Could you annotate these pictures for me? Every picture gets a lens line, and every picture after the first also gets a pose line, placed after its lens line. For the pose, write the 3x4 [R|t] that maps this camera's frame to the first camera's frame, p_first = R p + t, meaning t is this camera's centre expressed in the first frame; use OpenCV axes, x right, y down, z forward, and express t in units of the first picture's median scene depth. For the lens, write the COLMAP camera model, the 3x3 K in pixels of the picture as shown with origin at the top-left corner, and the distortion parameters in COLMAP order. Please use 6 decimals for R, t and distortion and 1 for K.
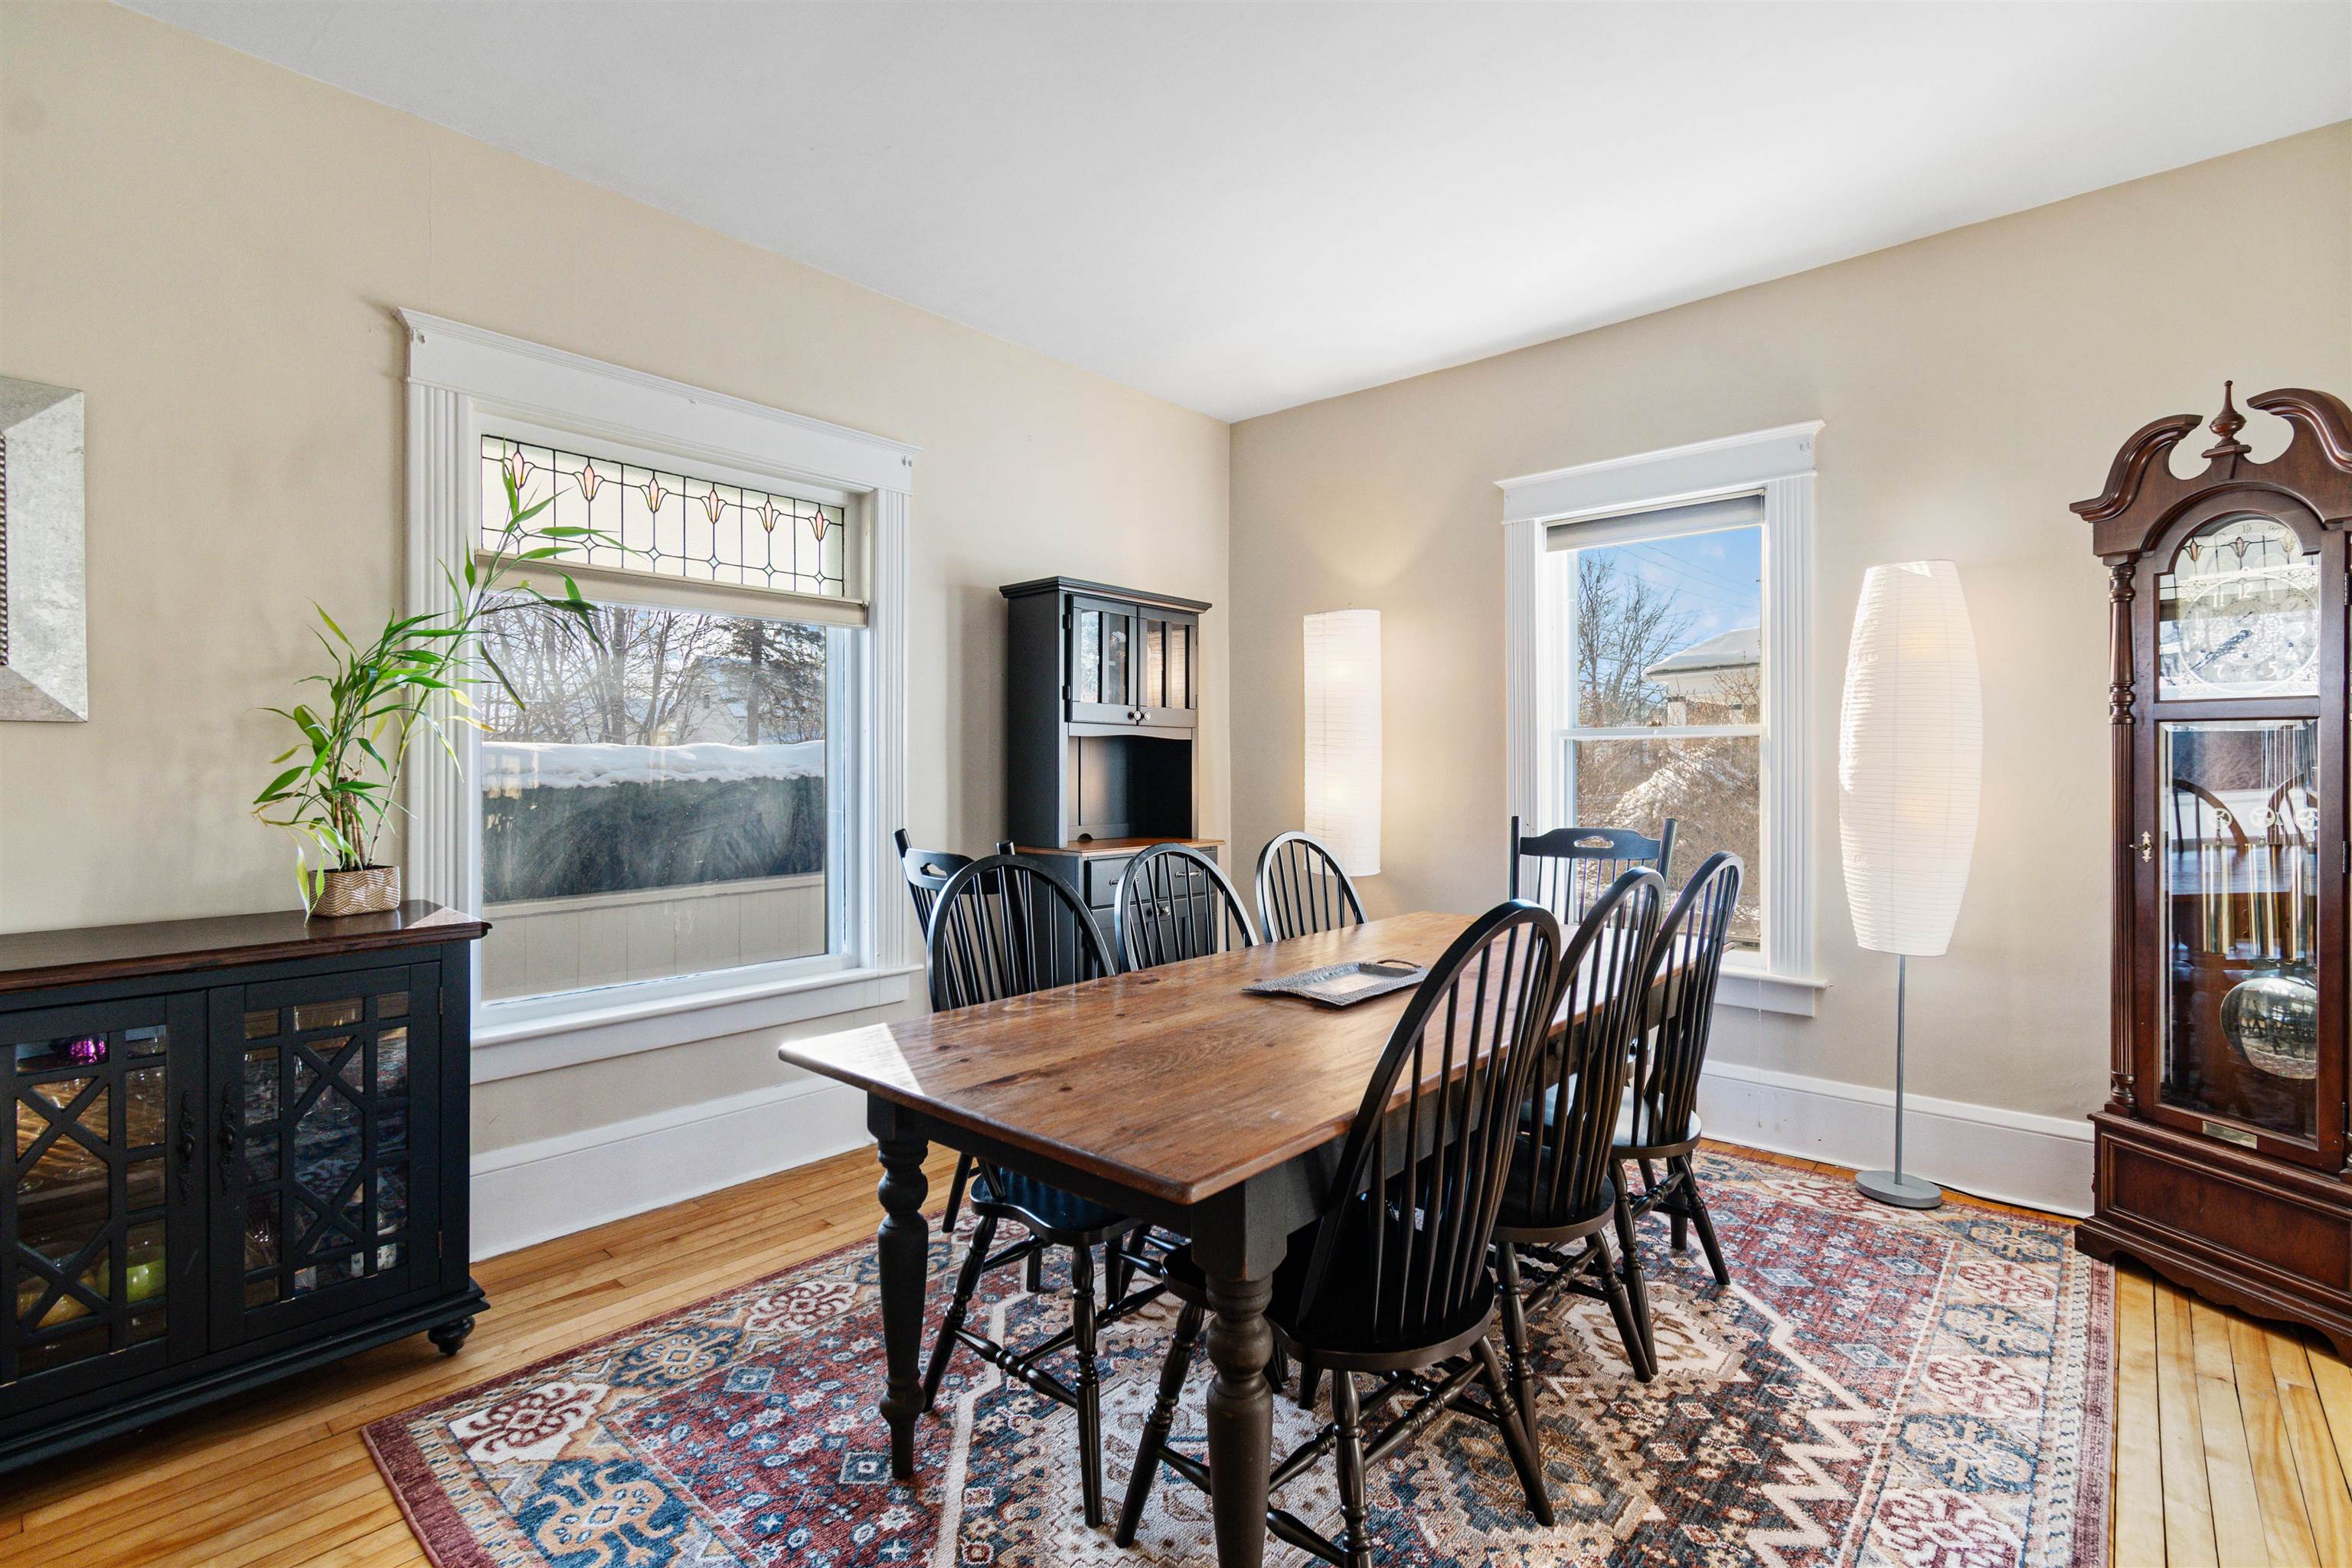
lens RADIAL K [[1070.9, 0, 1263.8], [0, 1070.9, 768.0], [0, 0, 1]] dist [0.001926, -0.000009]
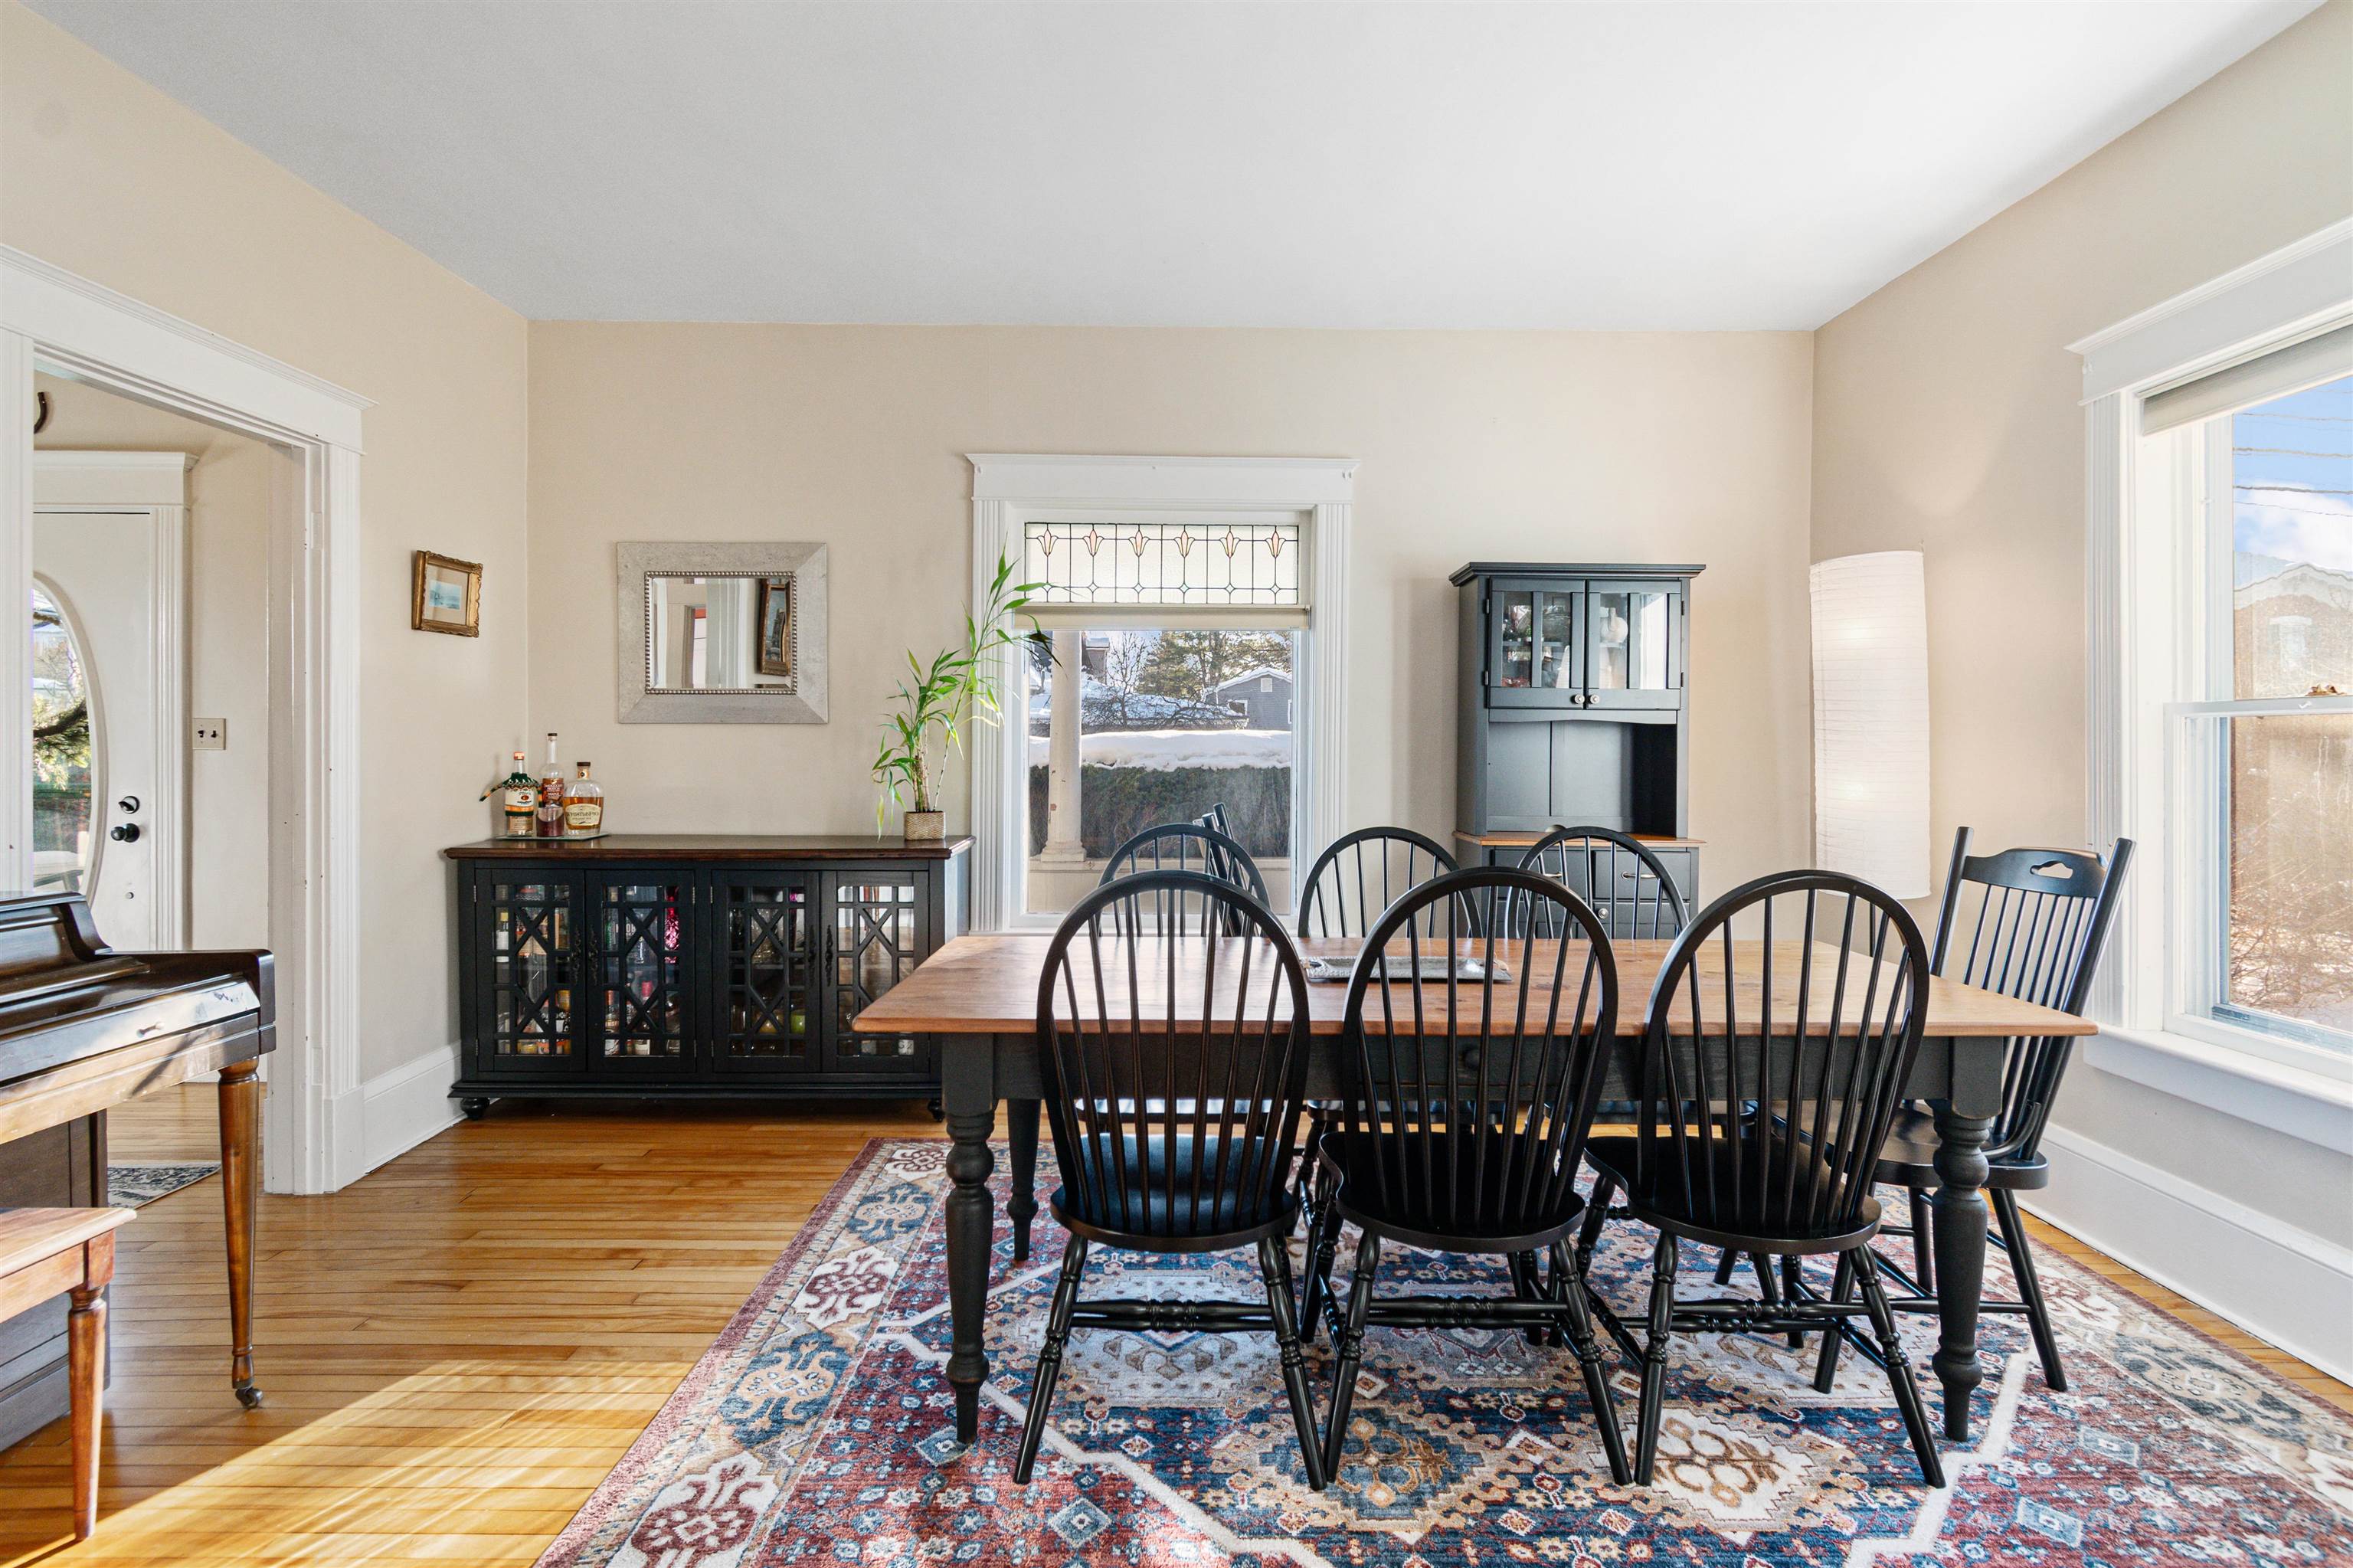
lens RADIAL K [[1207.3, 0, 1183.0], [0, 1207.3, 756.9], [0, 0, 1]] dist [0.000370, 0.000017]
pose [[0.652019, 0.009550, -0.758142, 0.721479], [-0.009754, 0.999944, 0.004208, -0.000086], [0.758140, 0.004652, 0.652076, 0.099703]]
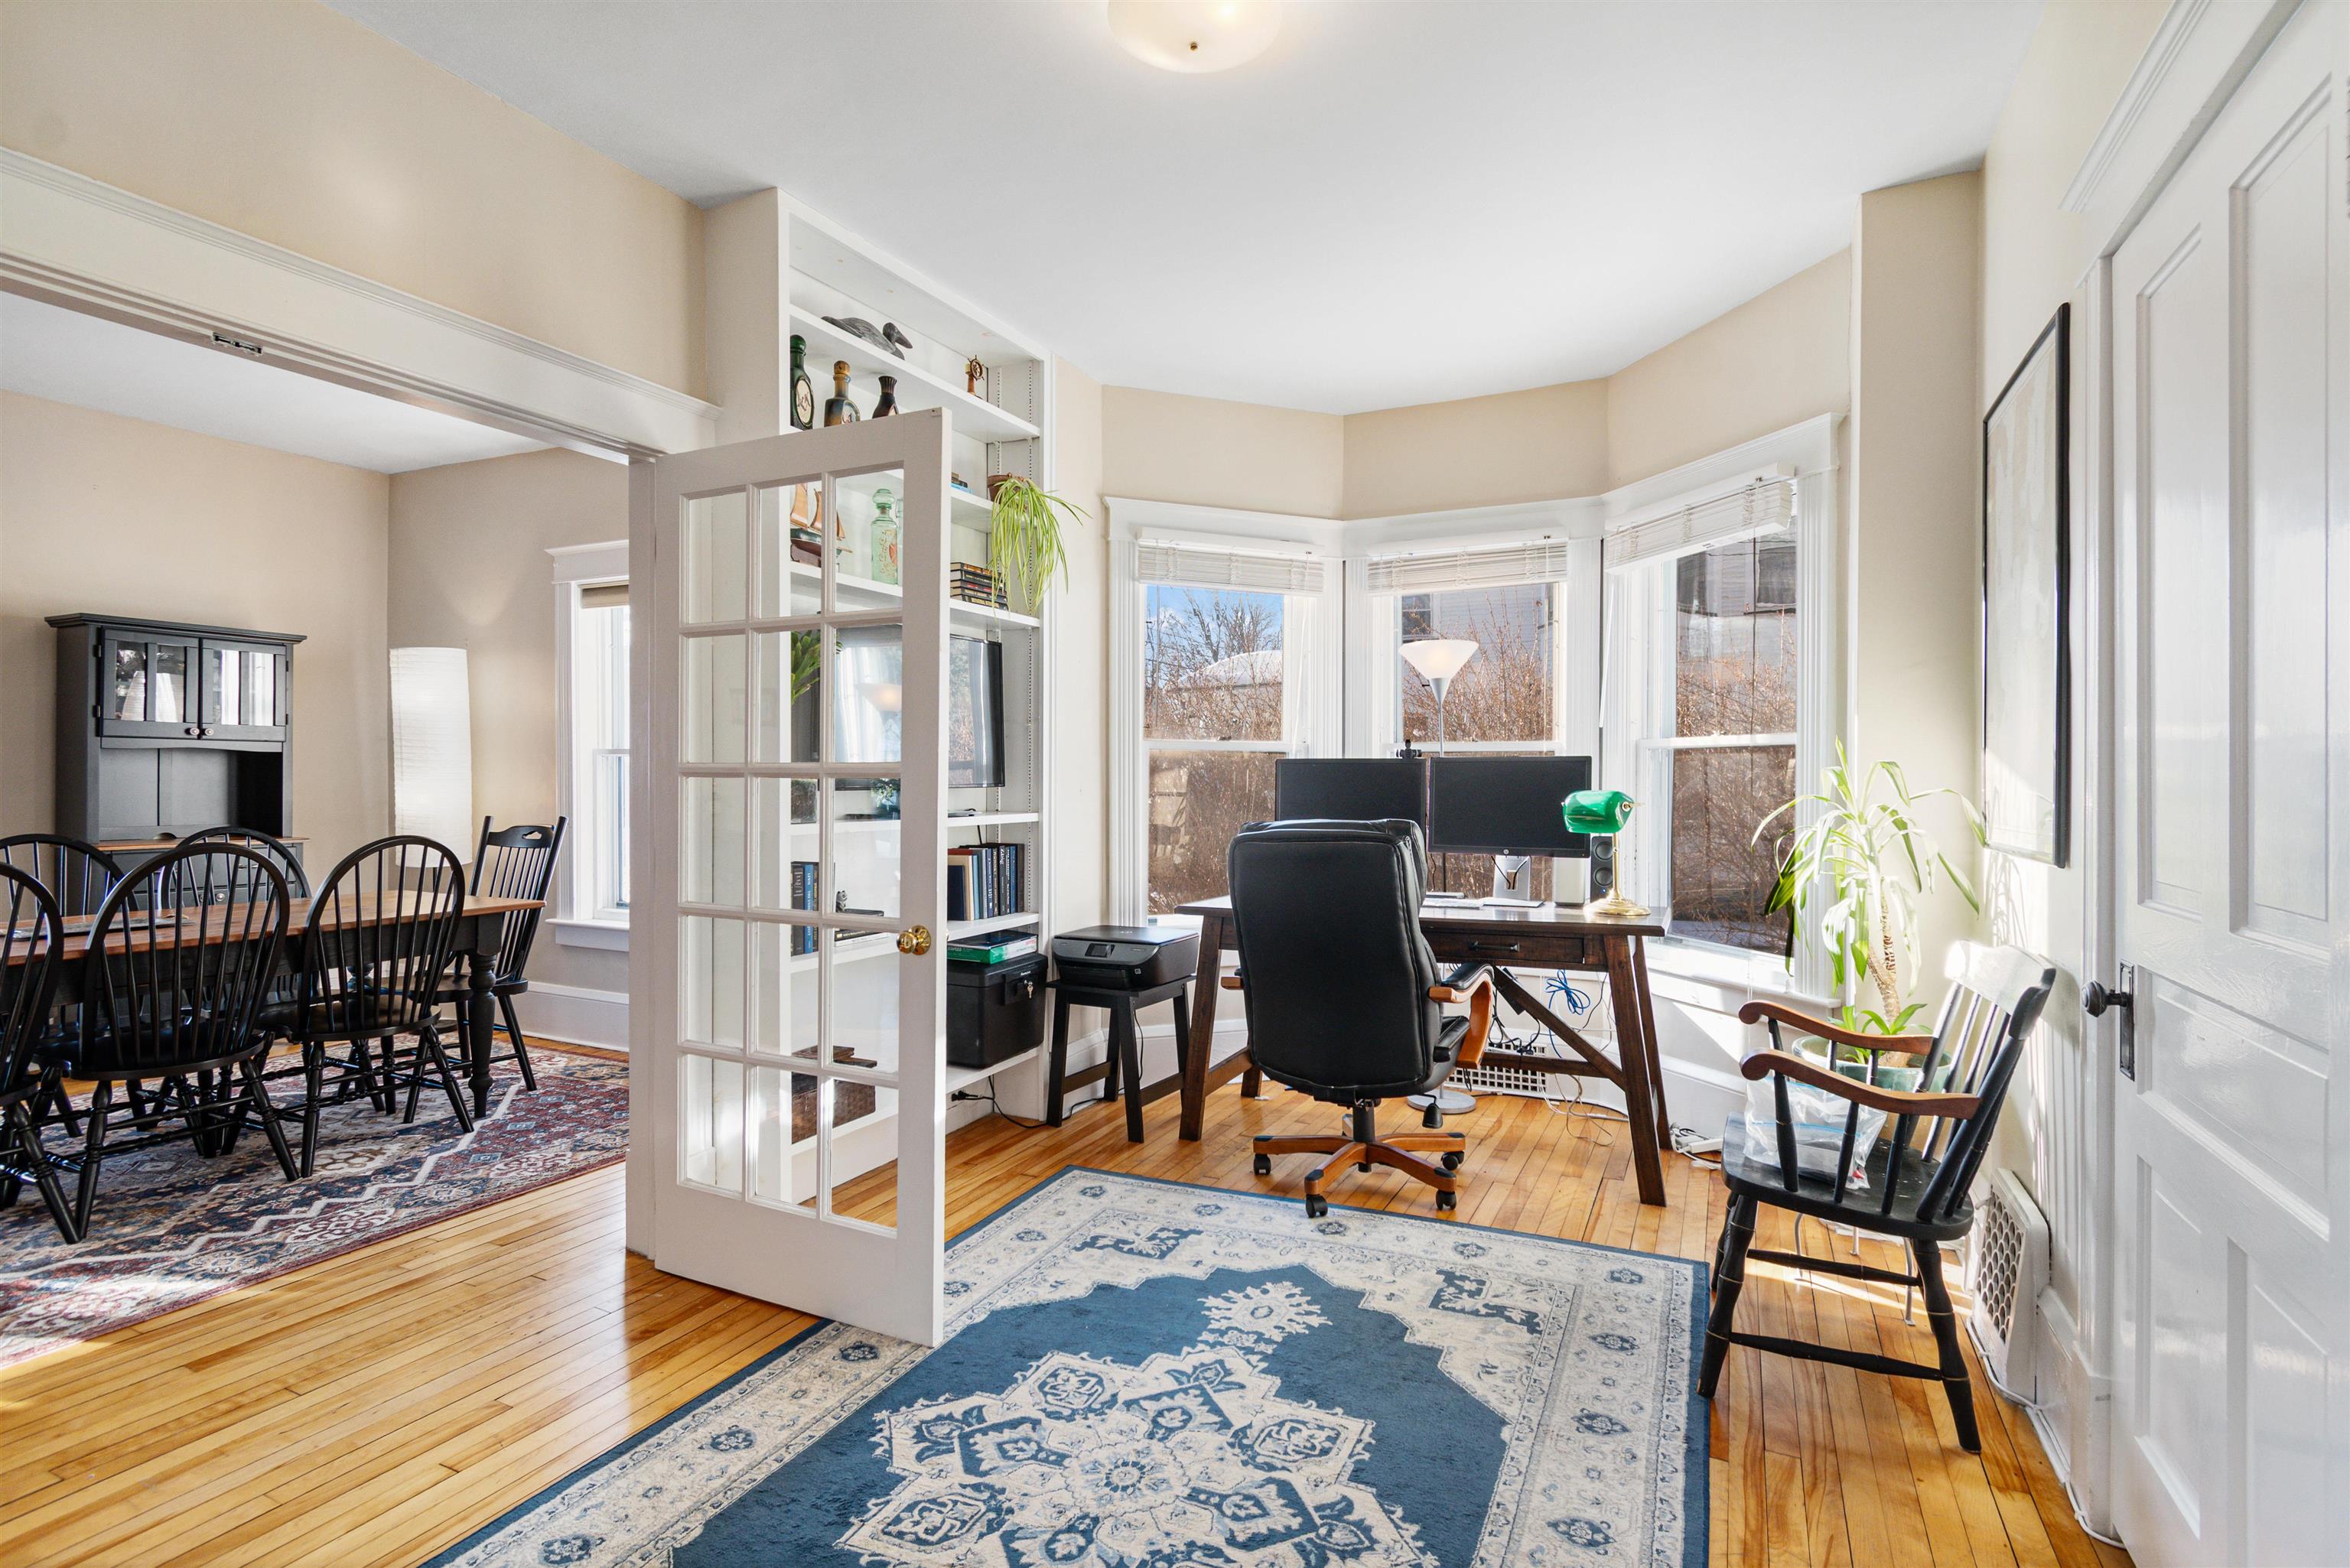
lens RADIAL K [[1105.0, 0, 1171.6], [0, 1105.0, 775.8], [0, 0, 1]] dist [0.001769, -0.000634]
pose [[0.969466, 0.008069, 0.245093, 1.006805], [-0.008354, 0.999965, 0.000124, -0.014426], [-0.245084, -0.002168, 0.969500, -0.713831]]
